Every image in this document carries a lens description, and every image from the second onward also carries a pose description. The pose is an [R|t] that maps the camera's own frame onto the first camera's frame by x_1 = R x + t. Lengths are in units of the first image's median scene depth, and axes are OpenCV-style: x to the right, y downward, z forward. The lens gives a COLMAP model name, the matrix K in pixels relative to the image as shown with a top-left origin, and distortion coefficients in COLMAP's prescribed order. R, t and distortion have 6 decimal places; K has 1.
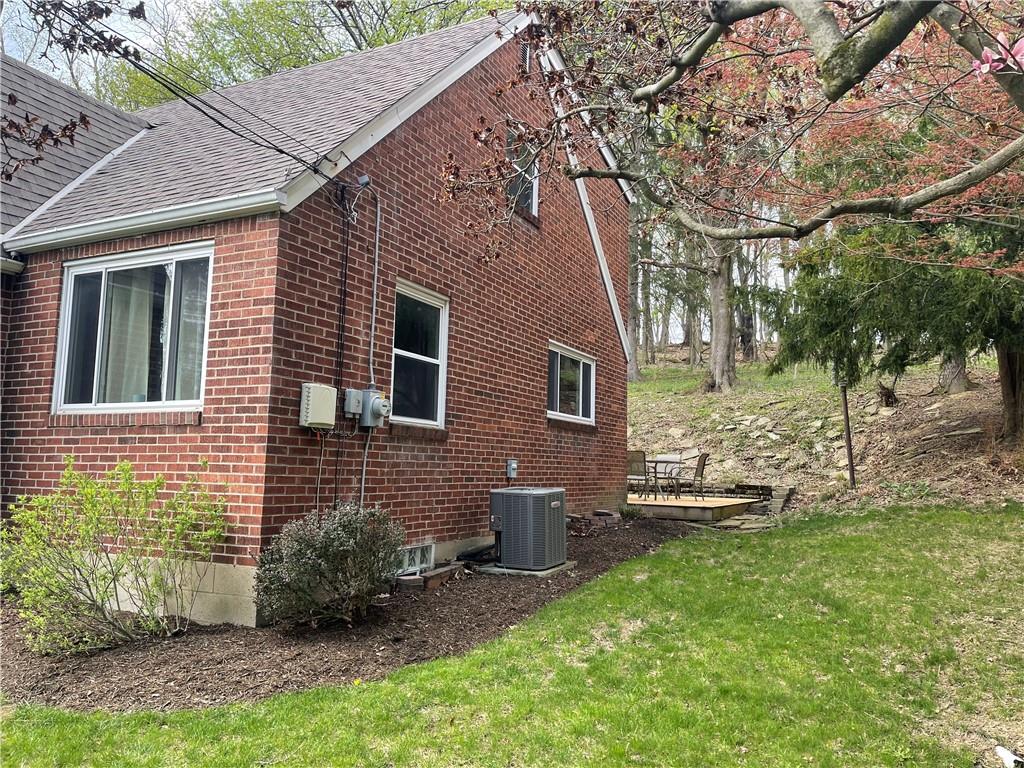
lens RADIAL K [[781.8, 0, 516.4], [0, 781.8, 384.2], [0, 0, 1]] dist [0.077972, -0.094870]
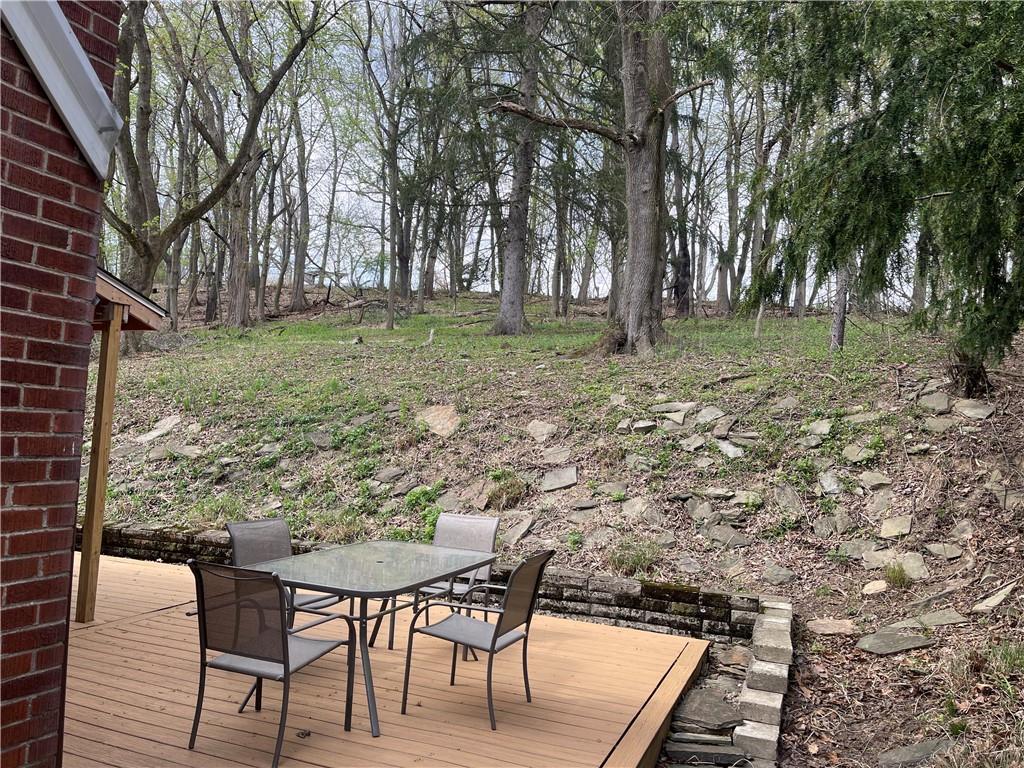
lens RADIAL K [[781.8, 0, 516.0], [0, 781.8, 380.1], [0, 0, 1]] dist [0.077972, -0.094870]
pose [[0.995823, 0.036922, 0.083511, 0.147170], [-0.040971, 0.998040, 0.047300, 0.006191], [-0.081601, -0.050524, 0.995384, 0.508456]]
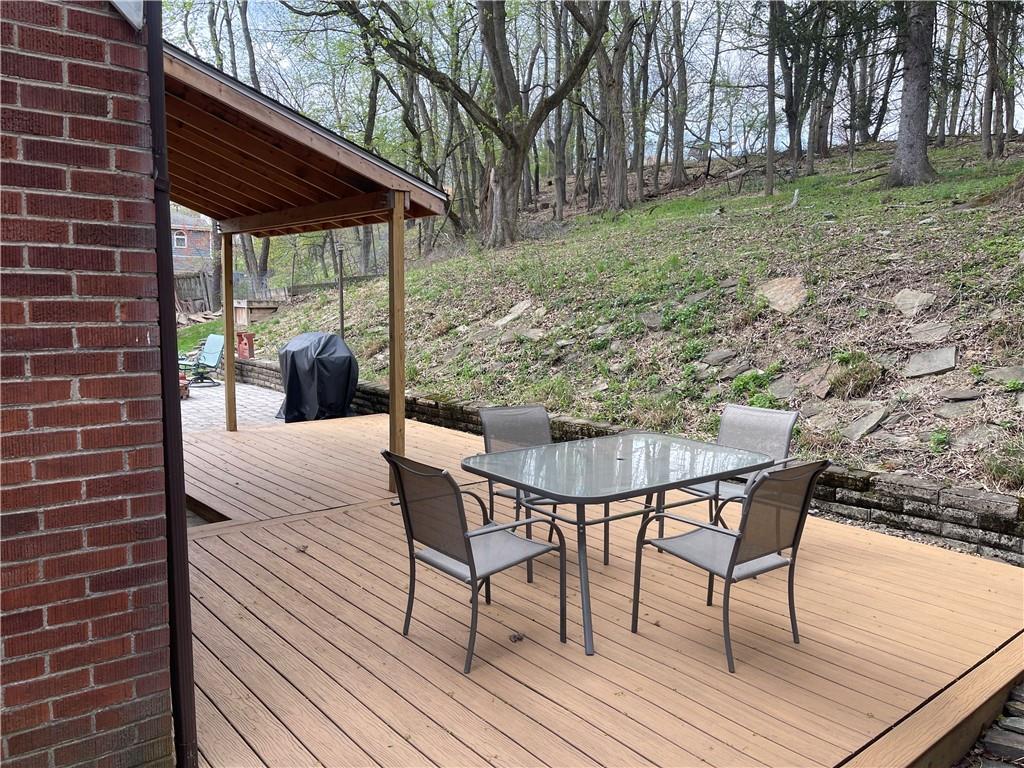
lens RADIAL K [[781.8, 0, 516.8], [0, 781.8, 380.8], [0, 0, 1]] dist [0.077972, -0.094870]
pose [[0.917452, 0.036717, -0.396148, 0.183573], [0.046556, 0.978983, 0.198556, 0.011027], [0.395113, -0.200609, 0.896461, 0.552336]]
